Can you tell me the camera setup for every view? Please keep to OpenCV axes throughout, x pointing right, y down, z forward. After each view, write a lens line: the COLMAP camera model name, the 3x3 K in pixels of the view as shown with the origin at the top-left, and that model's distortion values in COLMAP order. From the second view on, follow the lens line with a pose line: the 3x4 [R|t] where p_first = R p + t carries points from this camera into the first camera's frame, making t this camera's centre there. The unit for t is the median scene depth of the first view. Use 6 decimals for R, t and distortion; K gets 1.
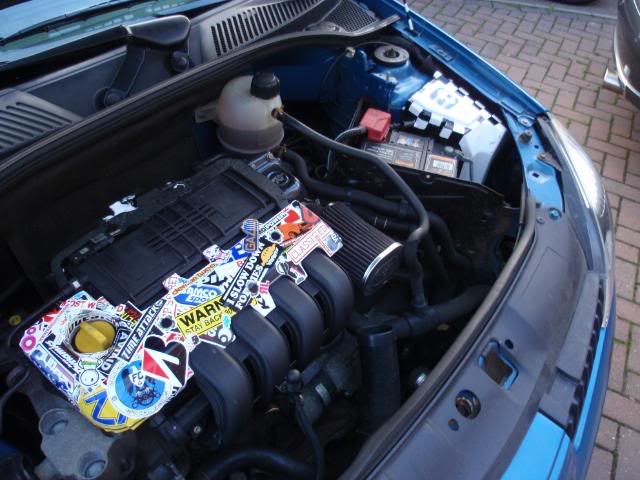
lens RADIAL K [[539.0, 0, 319.6], [0, 539.0, 209.0], [0, 0, 1]] dist [-0.109133, 0.119688]
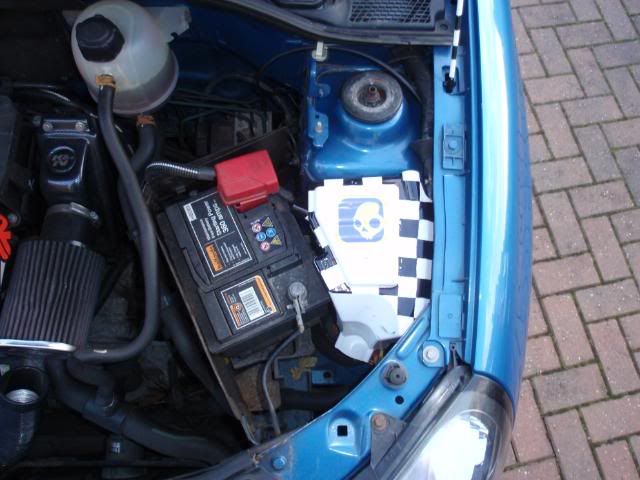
lens RADIAL K [[539.0, 0, 319.6], [0, 539.0, 209.0], [0, 0, 1]] dist [-0.109133, 0.119688]
pose [[0.664510, 0.676686, -0.317053, 0.572338], [-0.531544, 0.726235, 0.435940, -0.672344], [0.525249, -0.121160, 0.842279, 0.735064]]
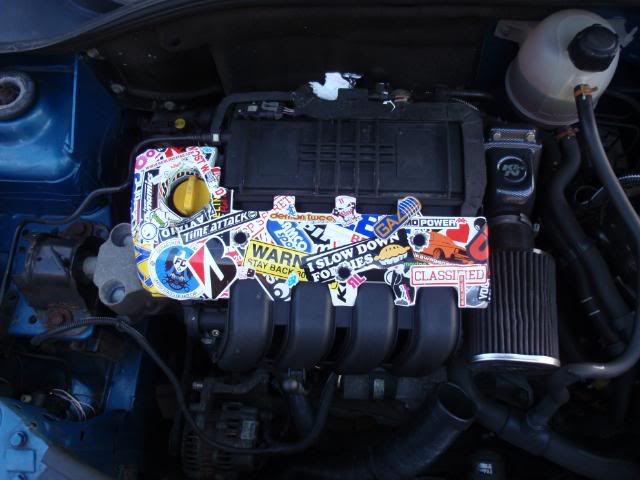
lens RADIAL K [[539.0, 0, 319.6], [0, 539.0, 209.0], [0, 0, 1]] dist [-0.109133, 0.119688]
pose [[0.604942, 0.687323, -0.402034, 0.121270], [-0.496894, 0.720379, 0.483891, -0.310695], [0.622206, -0.092958, 0.777315, 0.345963]]
